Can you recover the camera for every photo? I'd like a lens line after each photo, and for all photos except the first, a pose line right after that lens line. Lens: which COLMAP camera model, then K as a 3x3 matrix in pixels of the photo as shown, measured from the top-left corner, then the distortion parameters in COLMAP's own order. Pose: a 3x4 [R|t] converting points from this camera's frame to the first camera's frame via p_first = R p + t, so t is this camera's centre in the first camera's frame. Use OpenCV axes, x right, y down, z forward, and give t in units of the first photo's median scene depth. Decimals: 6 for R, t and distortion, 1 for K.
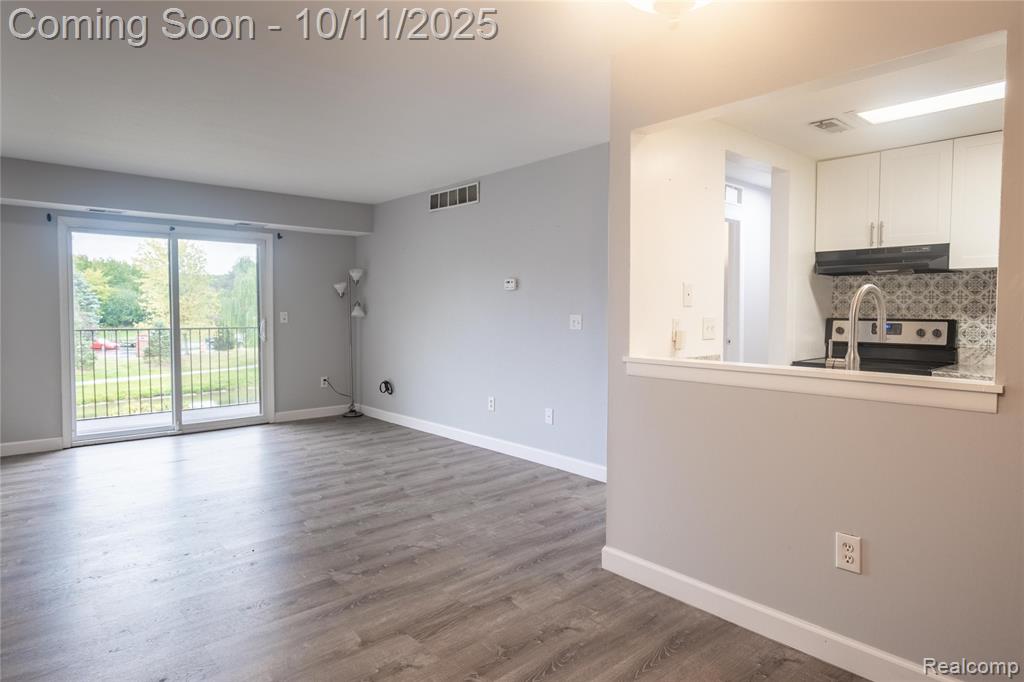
lens RADIAL K [[612.7, 0, 507.6], [0, 612.7, 300.5], [0, 0, 1]] dist [0.016893, 0.000157]
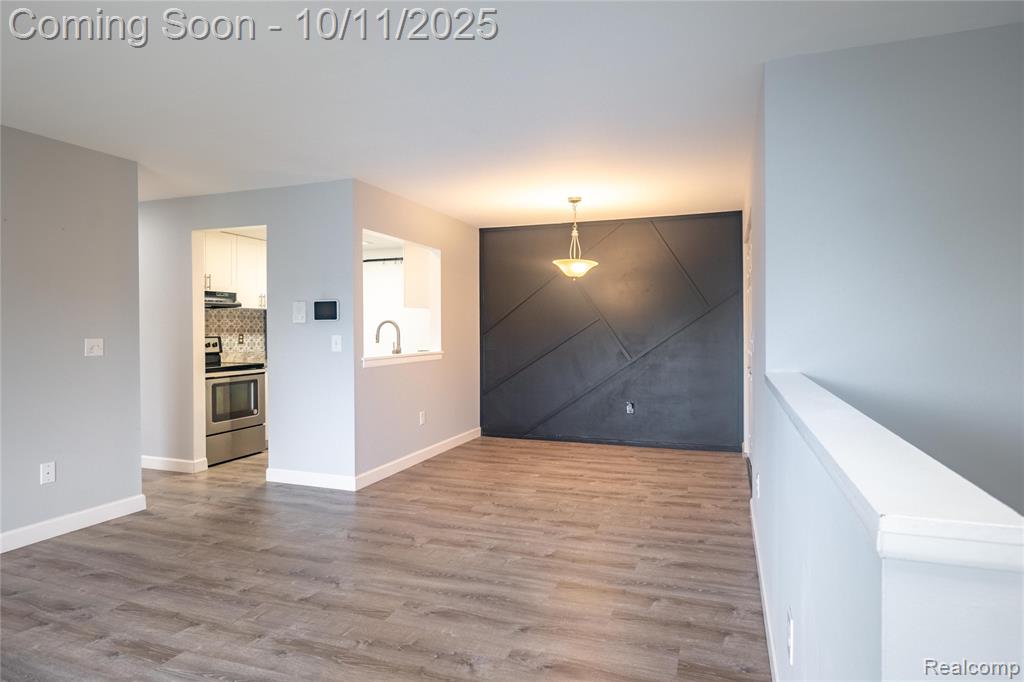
lens RADIAL K [[574.9, 0, 515.3], [0, 574.9, 336.5], [0, 0, 1]] dist [0.006402, -0.008210]
pose [[-0.494252, -0.009577, 0.869266, -0.977950], [-0.005033, 0.999954, 0.008155, 0.013112], [-0.869304, -0.000344, -0.494277, 0.997747]]
